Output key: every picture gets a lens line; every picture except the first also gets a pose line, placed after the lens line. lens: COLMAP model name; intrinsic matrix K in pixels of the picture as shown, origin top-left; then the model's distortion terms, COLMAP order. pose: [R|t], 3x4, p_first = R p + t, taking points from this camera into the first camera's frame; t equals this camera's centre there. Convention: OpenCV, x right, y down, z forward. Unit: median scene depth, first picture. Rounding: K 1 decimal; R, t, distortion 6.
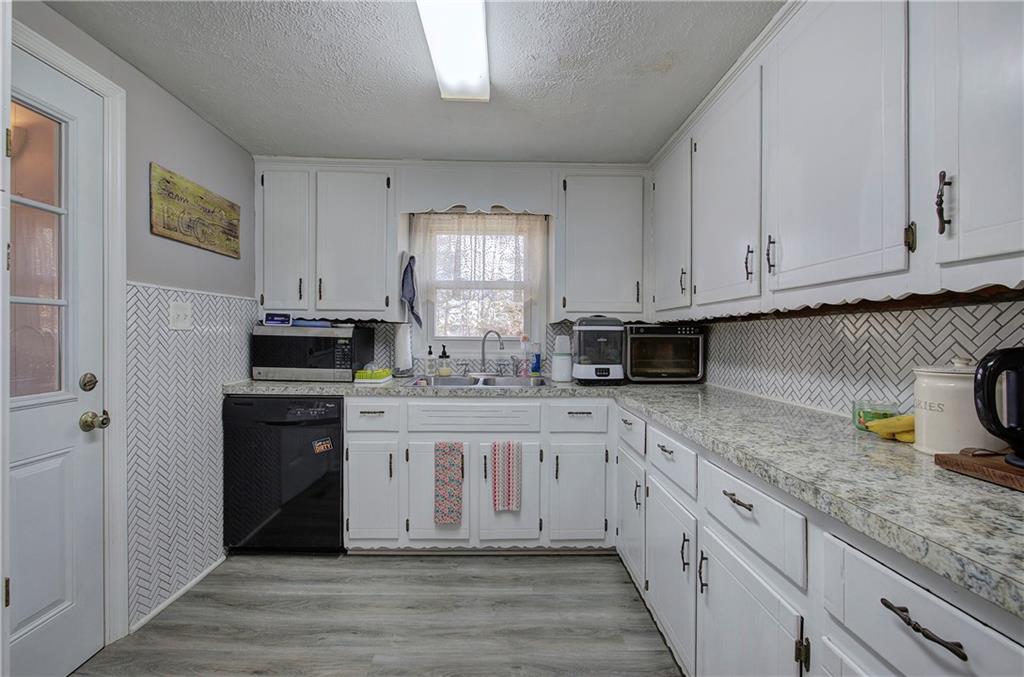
lens RADIAL K [[438.8, 0, 514.6], [0, 438.8, 334.6], [0, 0, 1]] dist [-0.000343, 0.000287]
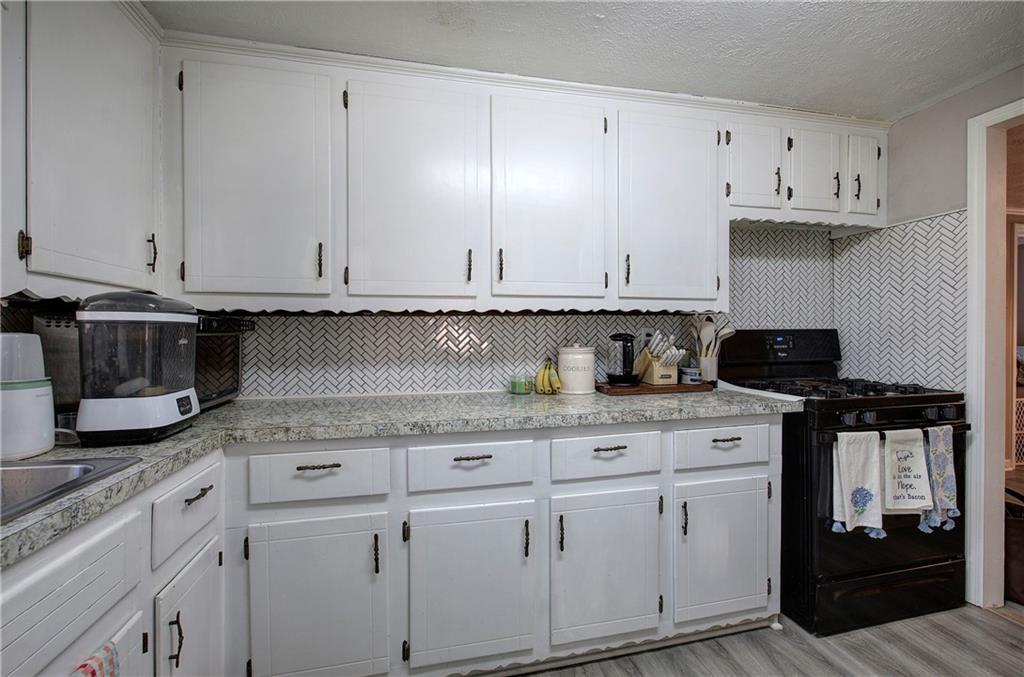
lens RADIAL K [[438.8, 0, 514.6], [0, 438.8, 334.6], [0, 0, 1]] dist [-0.000343, 0.000287]
pose [[-0.191159, -0.004444, 0.981549, -0.456393], [0.002808, 0.999983, 0.005075, 0.003206], [-0.981555, 0.003726, -0.191143, 0.884772]]
